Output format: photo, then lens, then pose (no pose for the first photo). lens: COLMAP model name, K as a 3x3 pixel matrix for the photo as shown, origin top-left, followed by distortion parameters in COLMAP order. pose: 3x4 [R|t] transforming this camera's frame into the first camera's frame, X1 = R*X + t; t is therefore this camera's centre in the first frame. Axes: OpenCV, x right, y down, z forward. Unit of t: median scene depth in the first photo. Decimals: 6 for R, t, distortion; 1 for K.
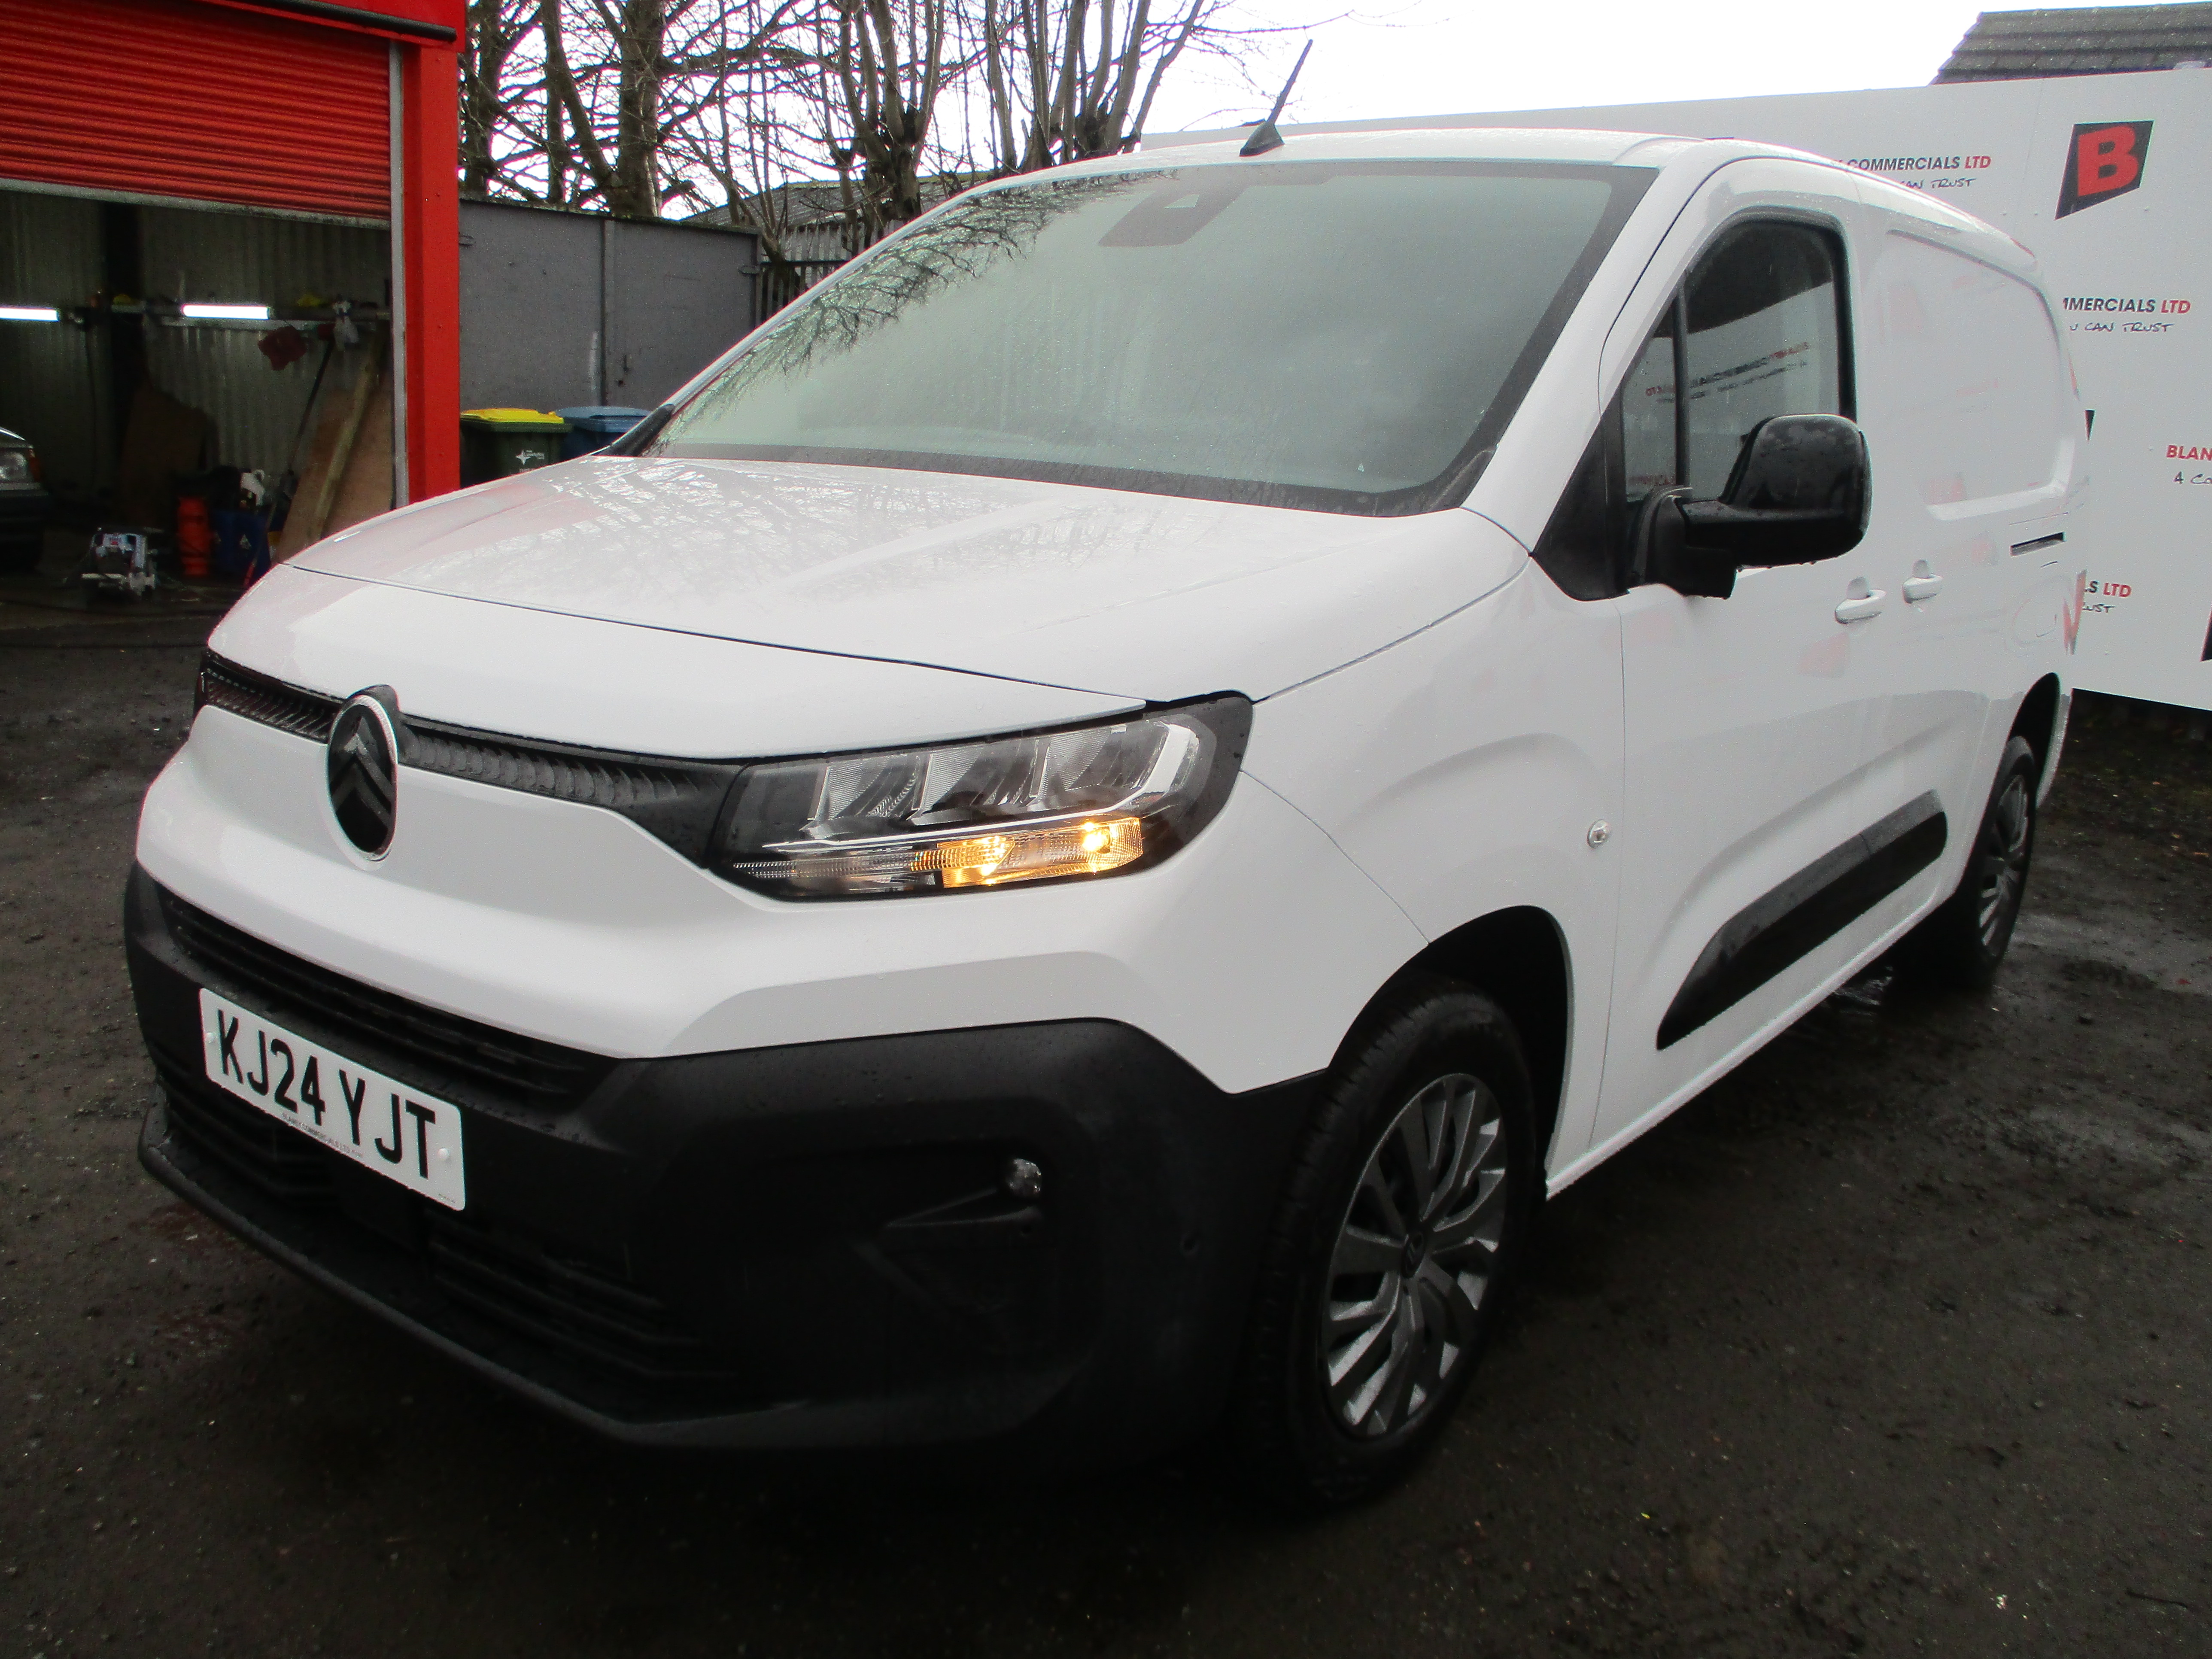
lens RADIAL K [[1814.5, 0, 1193.6], [0, 1814.5, 842.9], [0, 0, 1]] dist [-0.029974, 0.002054]
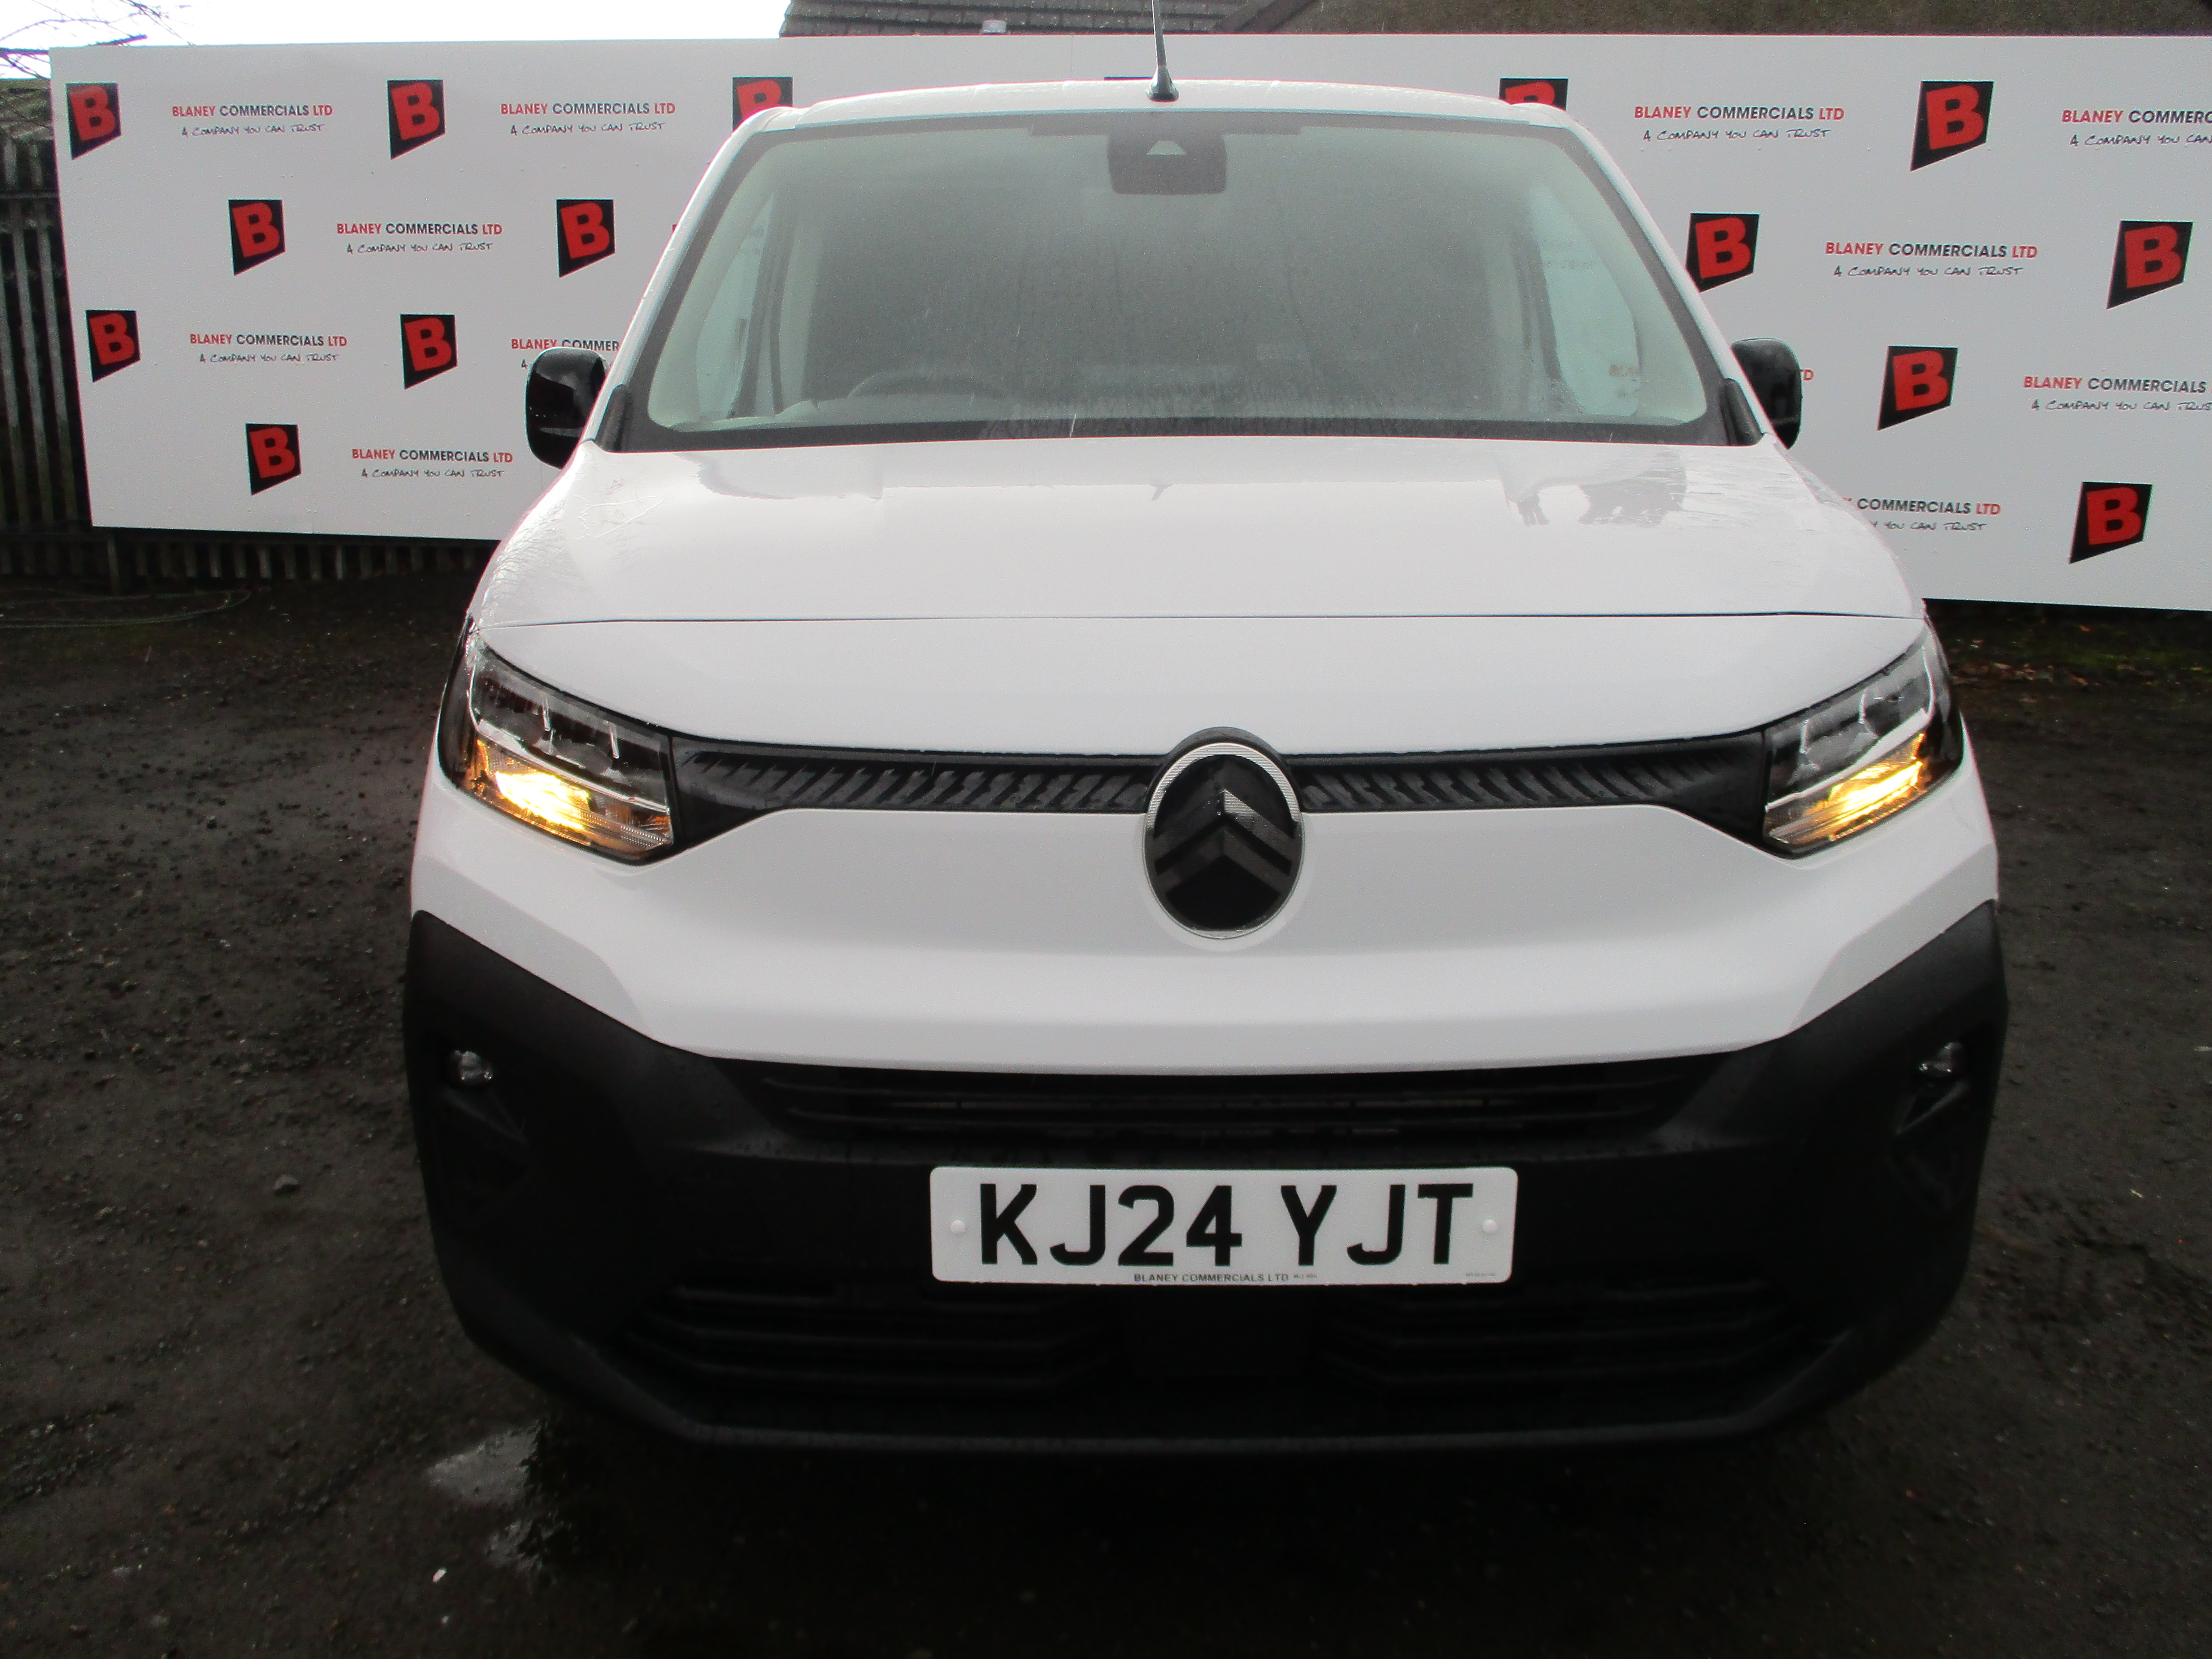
lens RADIAL K [[1814.5, 0, 1193.6], [0, 1814.5, 842.9], [0, 0, 1]] dist [-0.029974, 0.002054]
pose [[0.799353, -0.210084, 0.562938, -0.957374], [0.180894, 0.977560, 0.107955, -0.131191], [-0.572985, 0.015538, 0.819419, 0.329361]]
